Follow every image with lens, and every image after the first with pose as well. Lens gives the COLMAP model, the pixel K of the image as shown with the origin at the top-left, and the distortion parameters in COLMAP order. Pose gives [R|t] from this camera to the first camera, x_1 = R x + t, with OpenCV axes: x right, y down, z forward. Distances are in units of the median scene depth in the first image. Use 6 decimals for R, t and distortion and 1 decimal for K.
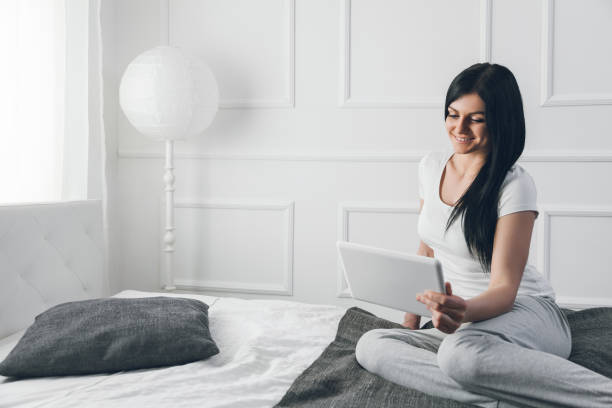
lens RADIAL K [[455.7, 0, 306.0], [0, 455.7, 204.0], [0, 0, 1]] dist [-0.007362, -0.002882]
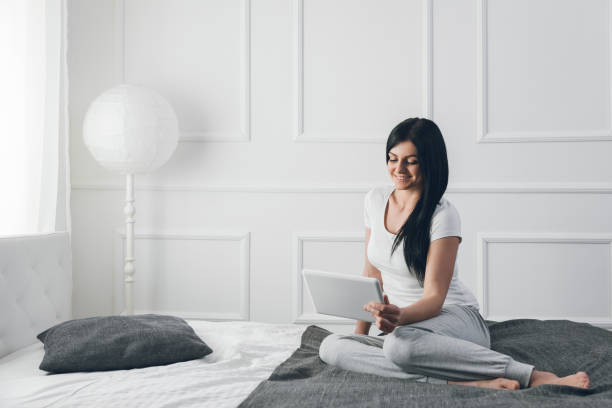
lens RADIAL K [[455.7, 0, 306.0], [0, 455.7, 204.0], [0, 0, 1]] dist [-0.007362, -0.002882]
pose [[0.994264, -0.004681, 0.106852, -0.050222], [0.011699, 0.997807, -0.065150, 0.003359], [-0.106312, 0.066026, 0.992138, -0.219753]]
